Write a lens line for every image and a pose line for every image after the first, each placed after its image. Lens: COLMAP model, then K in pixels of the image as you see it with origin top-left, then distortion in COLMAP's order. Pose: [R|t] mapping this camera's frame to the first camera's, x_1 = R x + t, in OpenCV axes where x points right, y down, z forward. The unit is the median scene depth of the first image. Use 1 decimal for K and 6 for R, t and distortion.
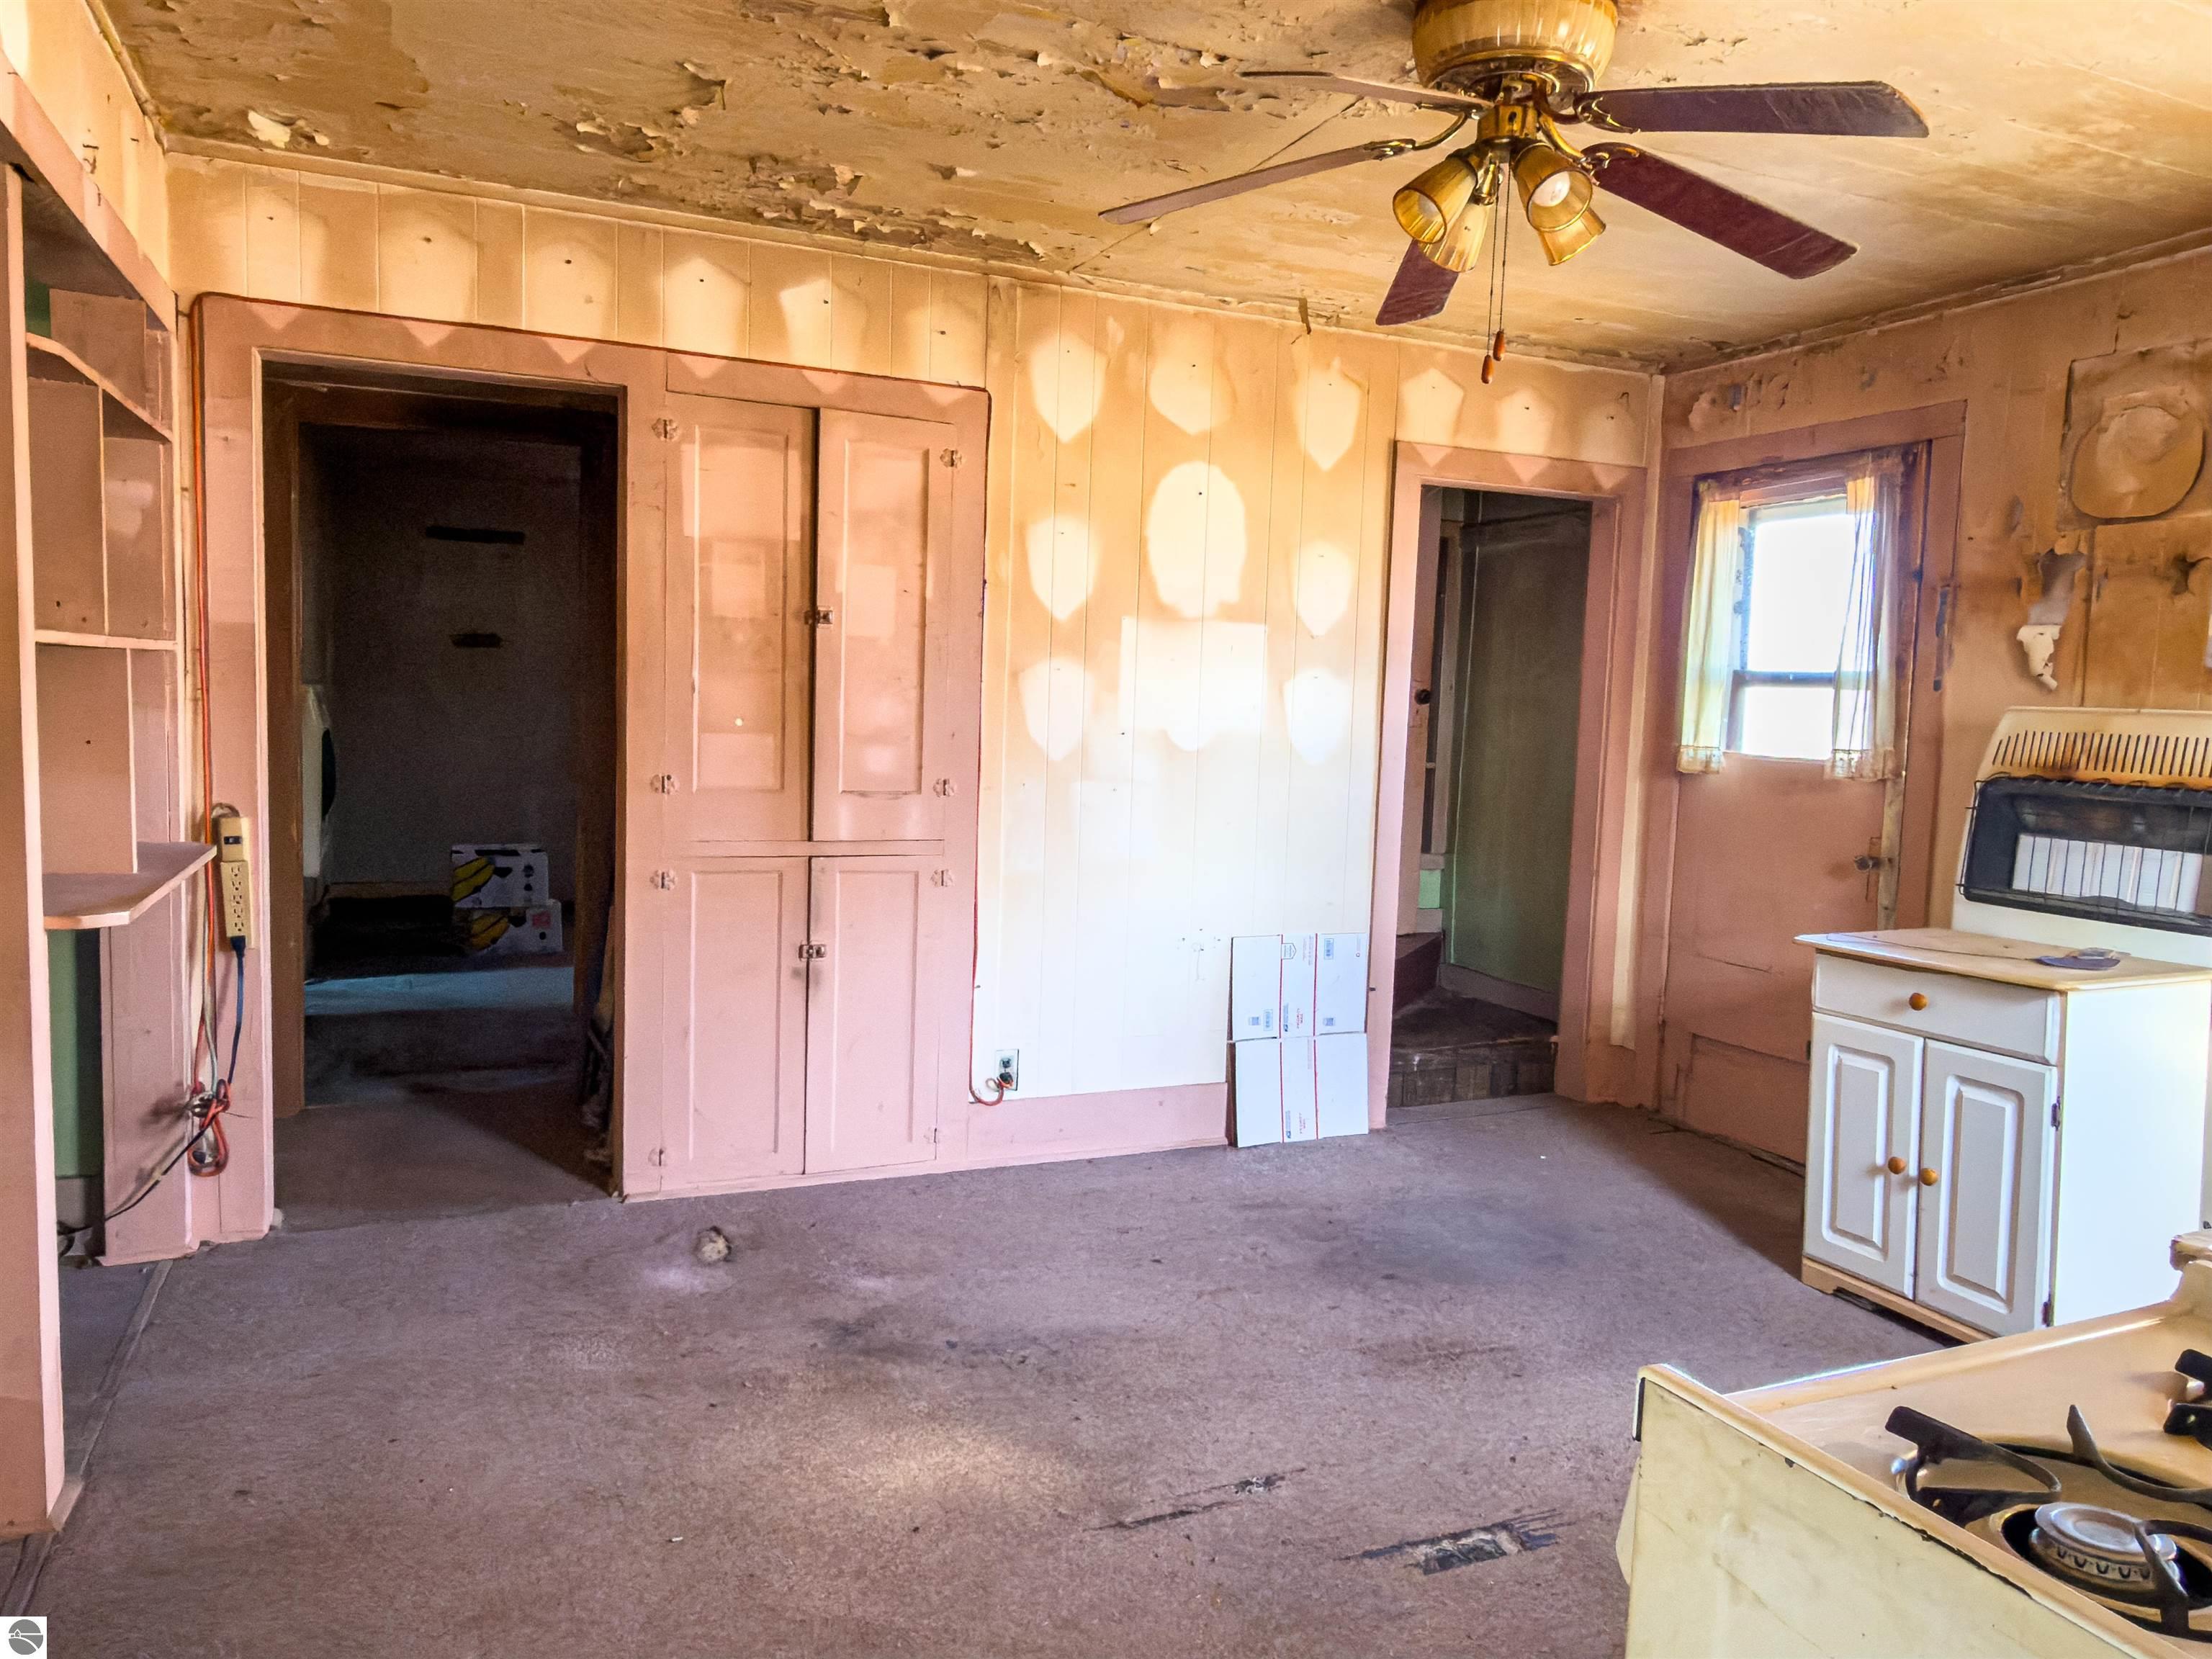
lens RADIAL K [[1496.5, 0, 1106.0], [0, 1496.5, 829.5], [0, 0, 1]] dist [0.002671, 0.001321]
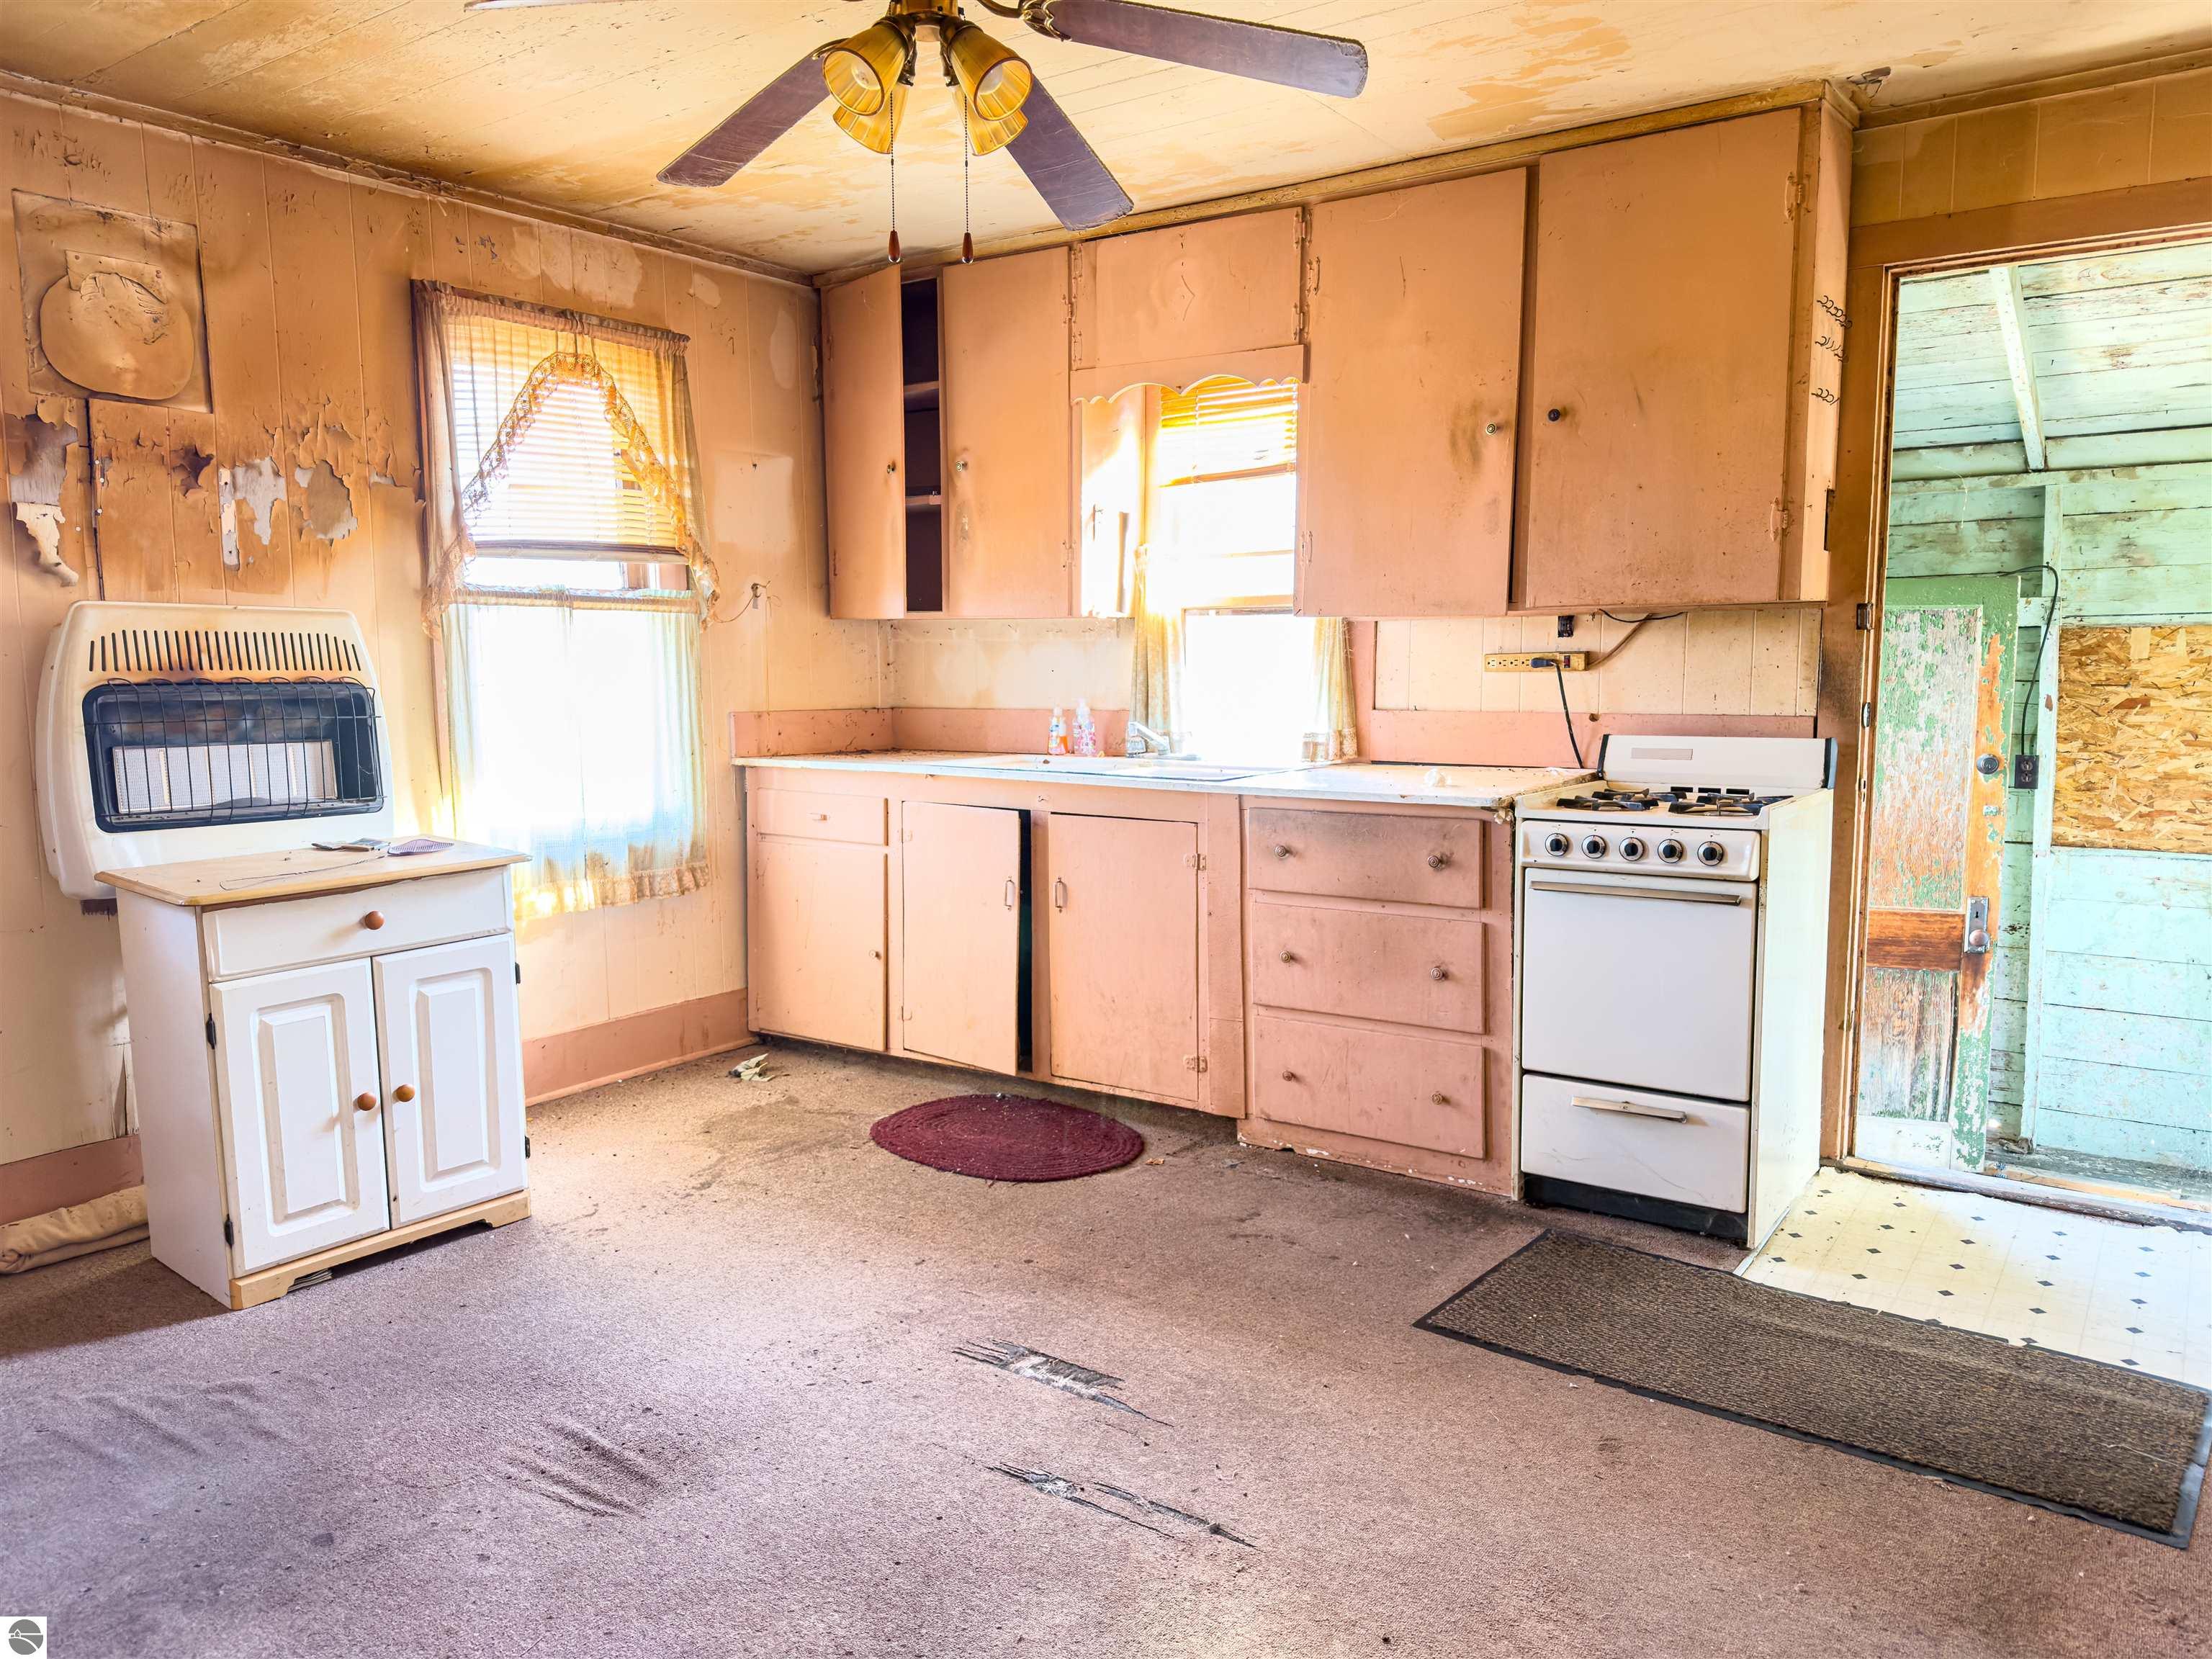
lens RADIAL K [[1570.8, 0, 1106.0], [0, 1570.8, 829.5], [0, 0, 1]] dist [-0.002323, -0.000784]
pose [[-0.507957, -0.123655, 0.852460, -0.491404], [0.059397, 0.982259, 0.177876, -0.083365], [-0.859332, 0.140987, -0.491601, 1.010839]]
